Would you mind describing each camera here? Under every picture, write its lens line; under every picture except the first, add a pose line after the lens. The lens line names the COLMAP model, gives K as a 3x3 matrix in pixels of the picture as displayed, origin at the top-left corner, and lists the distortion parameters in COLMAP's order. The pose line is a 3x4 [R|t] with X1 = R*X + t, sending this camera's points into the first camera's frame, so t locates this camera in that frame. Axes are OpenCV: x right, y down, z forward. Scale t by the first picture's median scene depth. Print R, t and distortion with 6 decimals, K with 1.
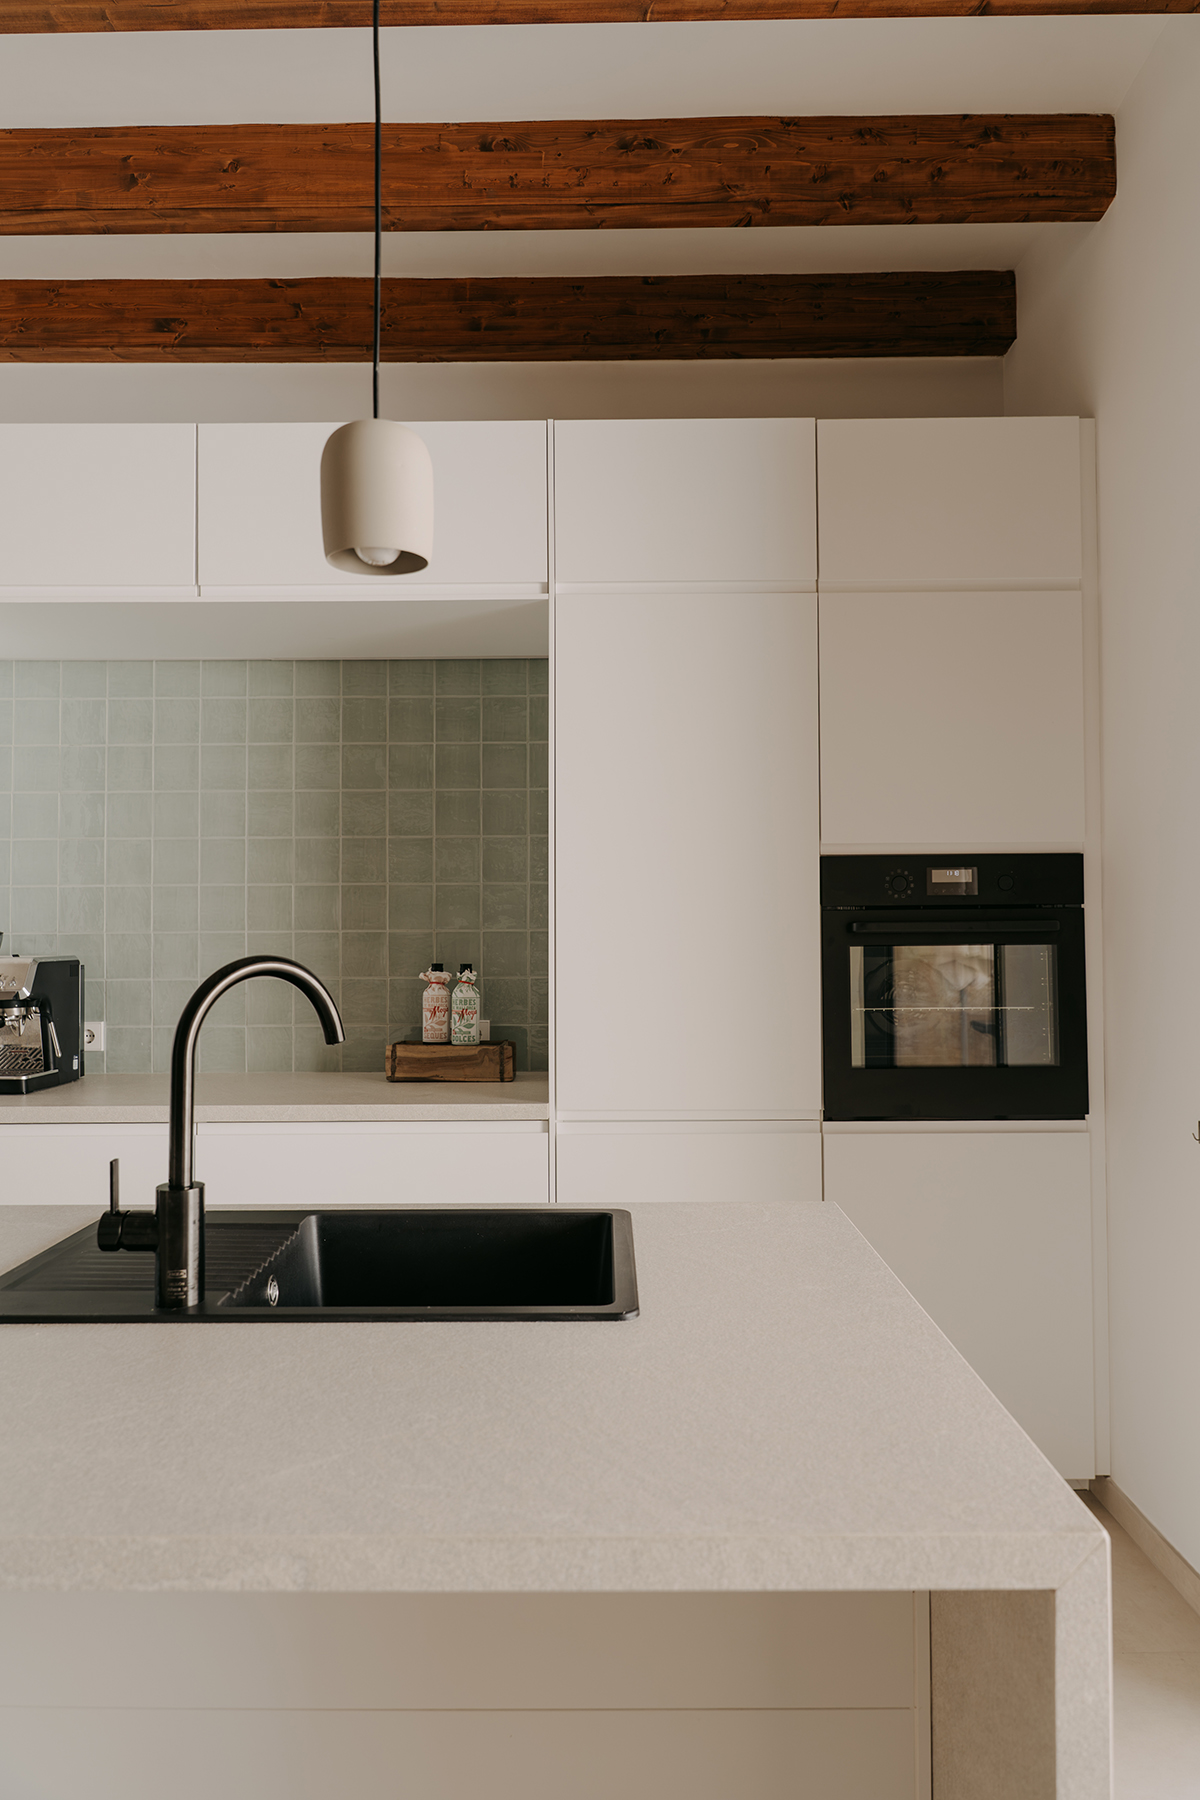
lens RADIAL K [[1265.7, 0, 598.3], [0, 1265.7, 904.5], [0, 0, 1]] dist [-0.006012, 0.000988]
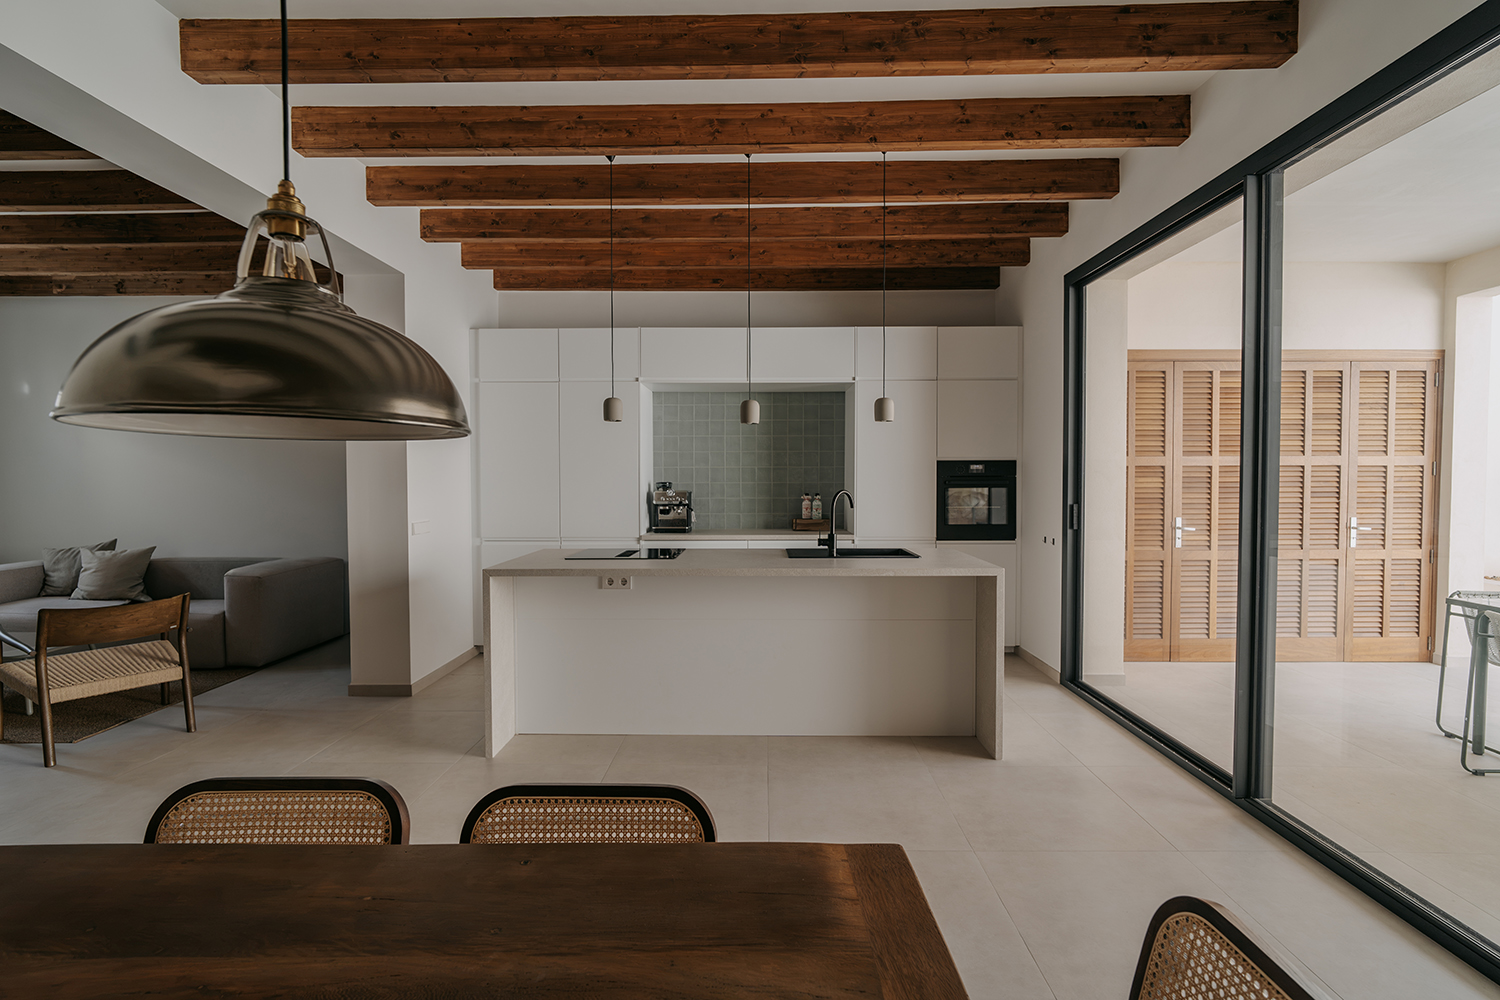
lens RADIAL K [[705.7, 0, 754.1], [0, 705.7, 502.4], [0, 0, 1]] dist [-0.013390, -0.000581]
pose [[0.999846, 0.004145, -0.017080, -0.253988], [-0.003214, 0.998525, 0.054192, -0.026367], [0.017280, -0.054128, 0.998384, -0.805715]]
